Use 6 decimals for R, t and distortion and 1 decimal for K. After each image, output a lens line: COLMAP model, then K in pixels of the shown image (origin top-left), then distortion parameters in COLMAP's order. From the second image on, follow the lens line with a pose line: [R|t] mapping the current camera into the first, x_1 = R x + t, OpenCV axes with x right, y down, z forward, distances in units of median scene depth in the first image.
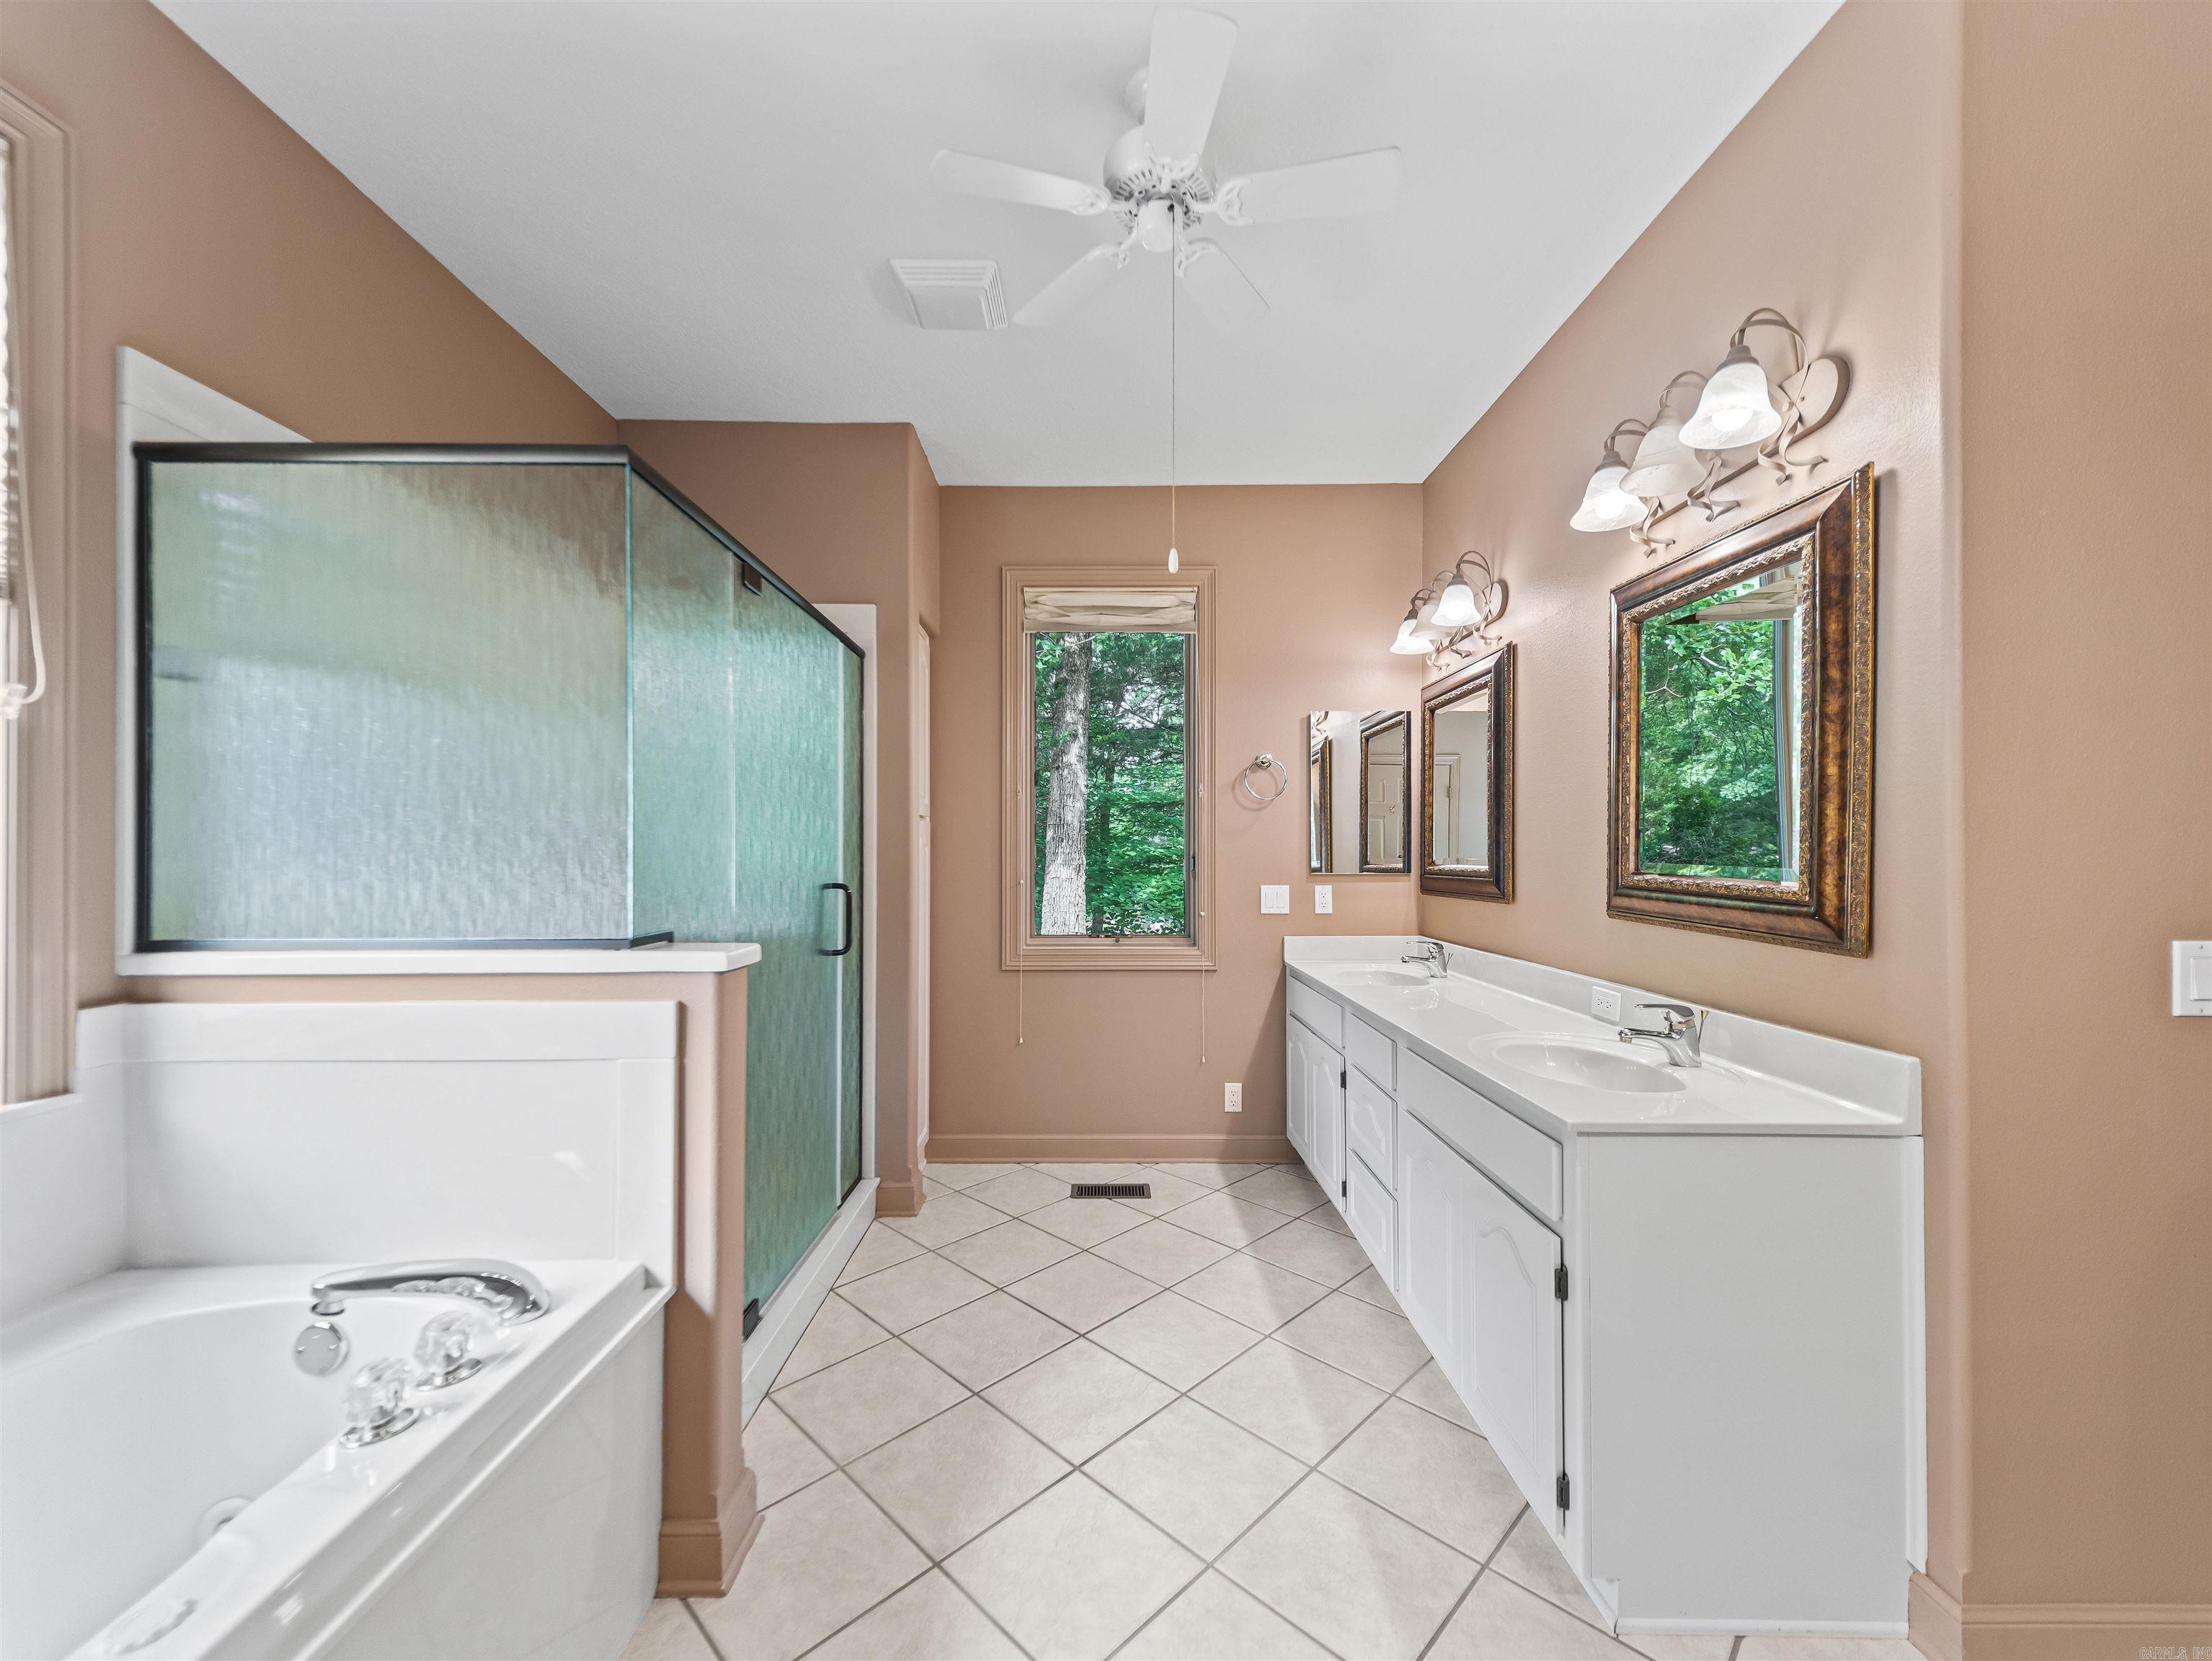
lens RADIAL K [[872.6, 0, 1098.3], [0, 872.6, 833.8], [0, 0, 1]] dist [0.038655, -0.013904]
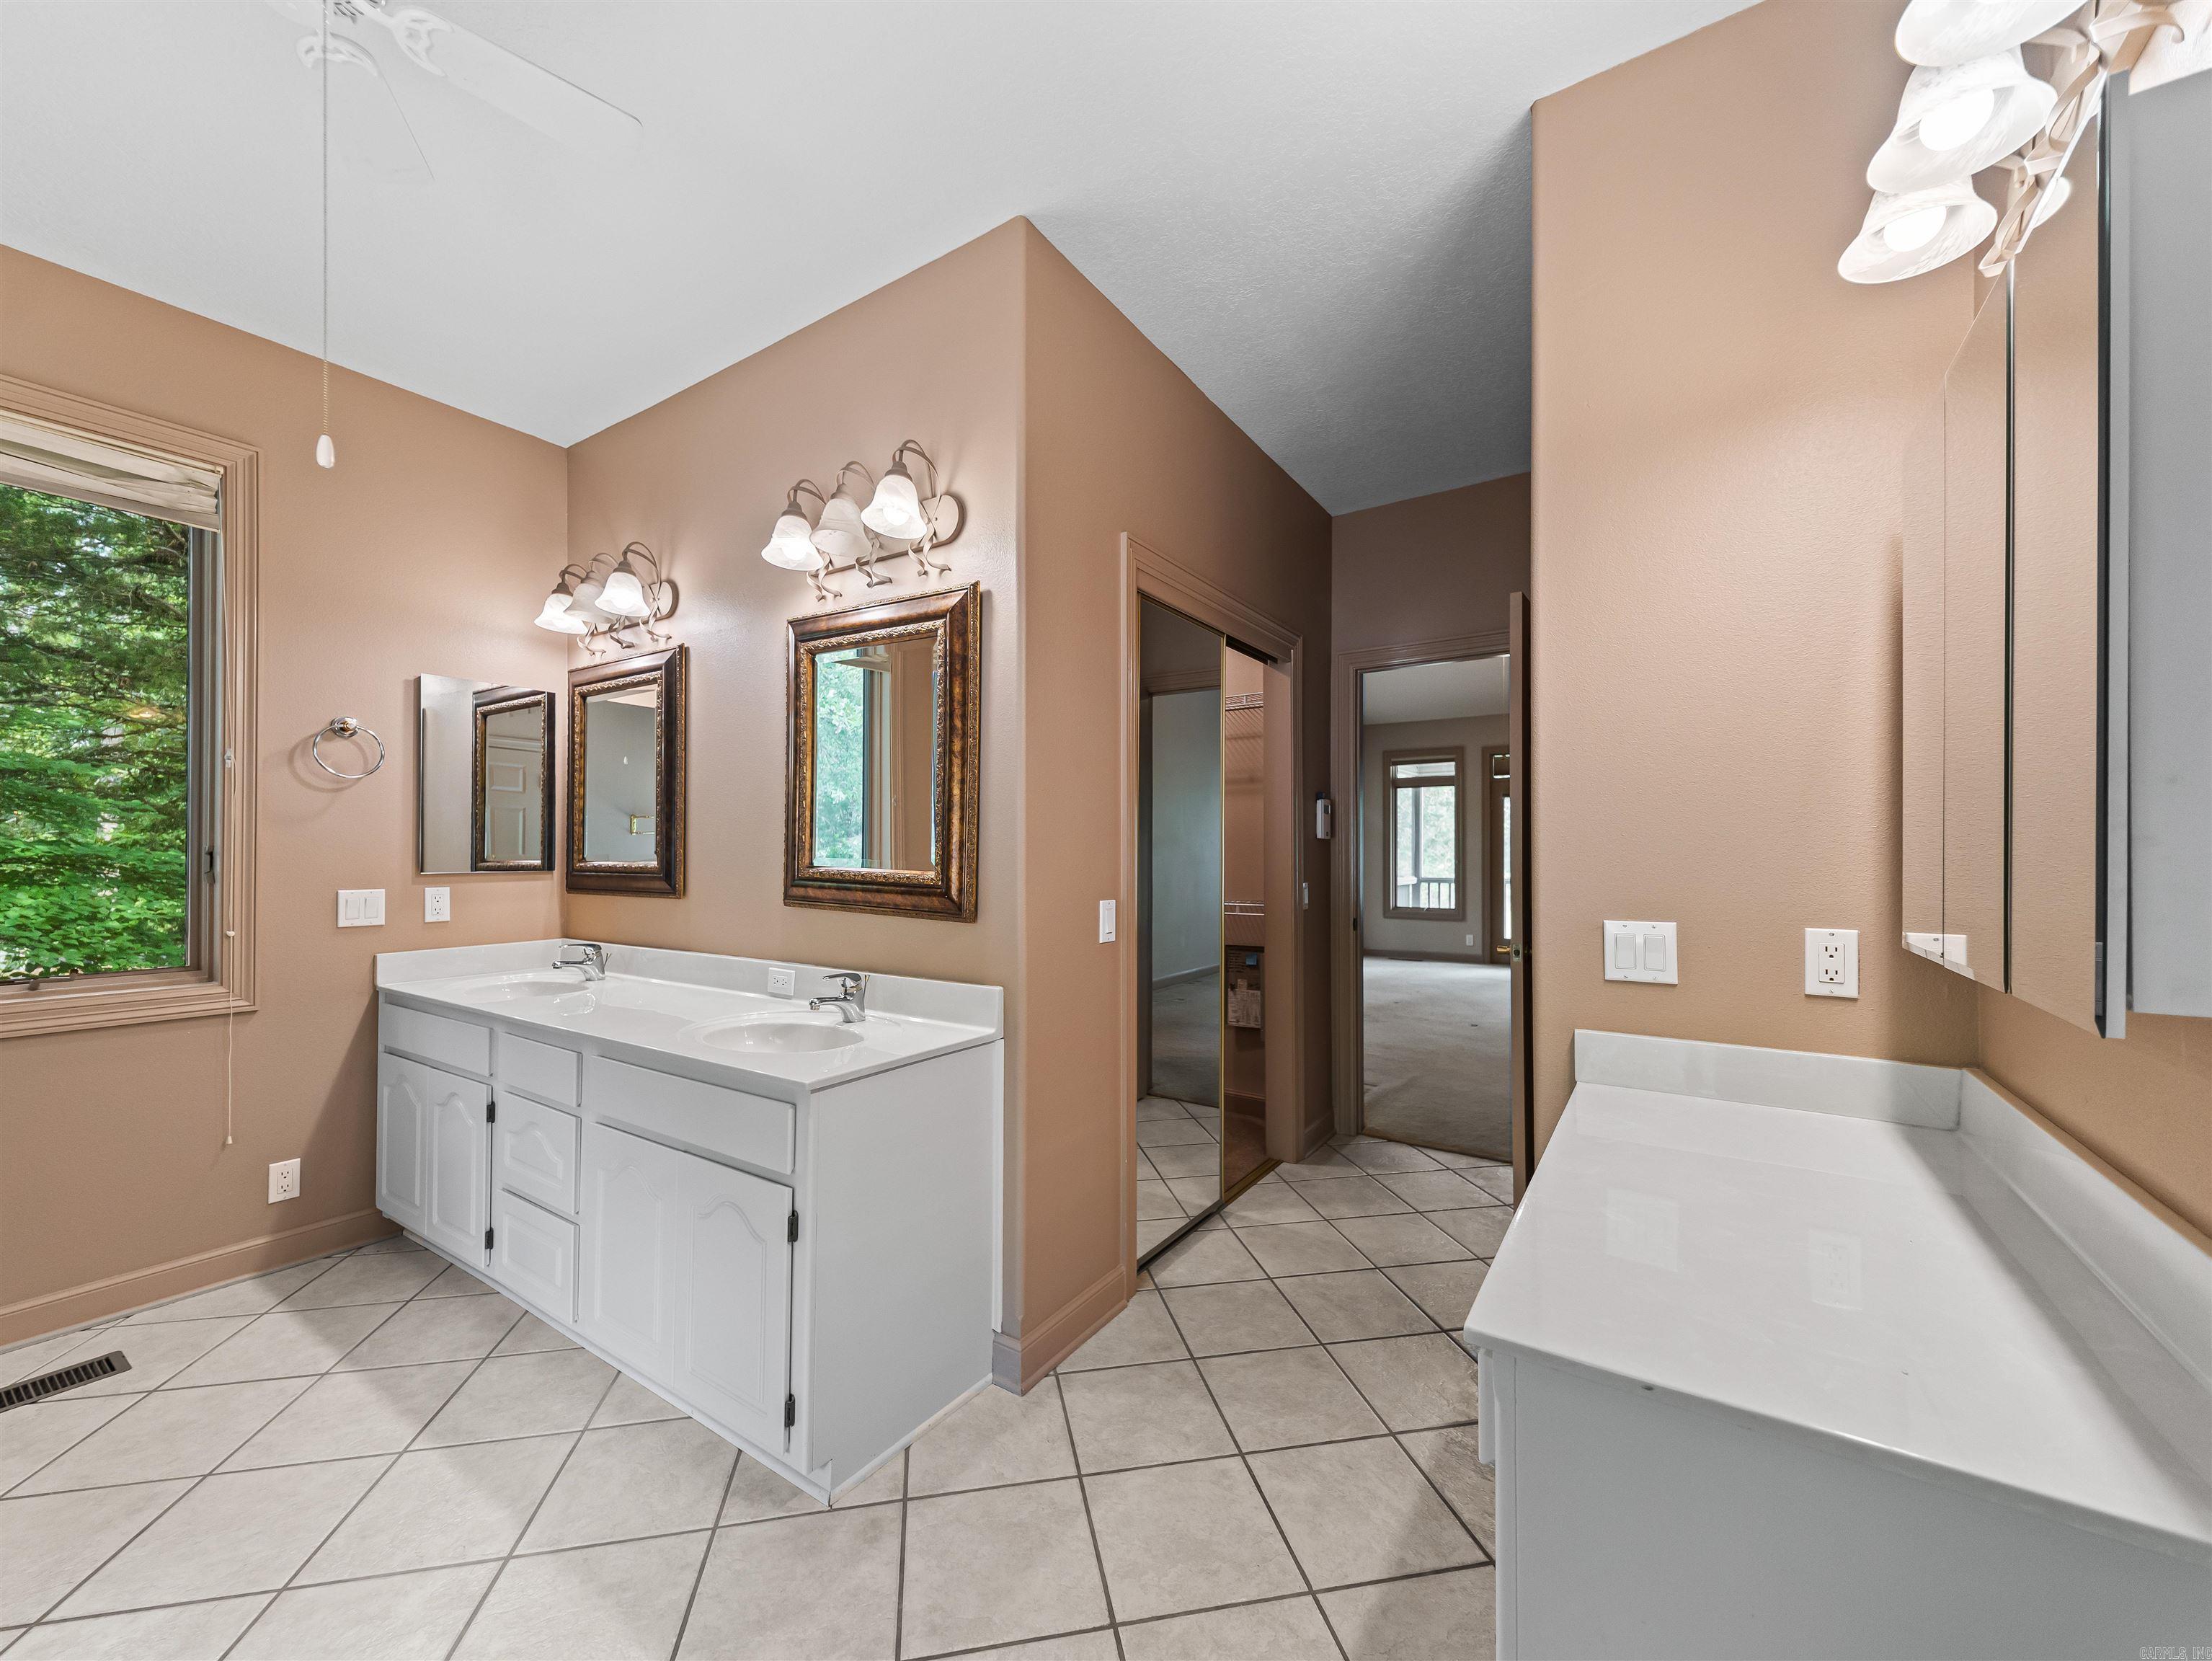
lens RADIAL K [[855.3, 0, 1110.9], [0, 855.3, 822.6], [0, 0, 1]] dist [0.033573, -0.009786]
pose [[0.558743, 0.031027, 0.828760, -0.114044], [-0.023872, 0.999488, -0.021324, 0.000690], [-0.828997, -0.007869, 0.559197, 0.027206]]
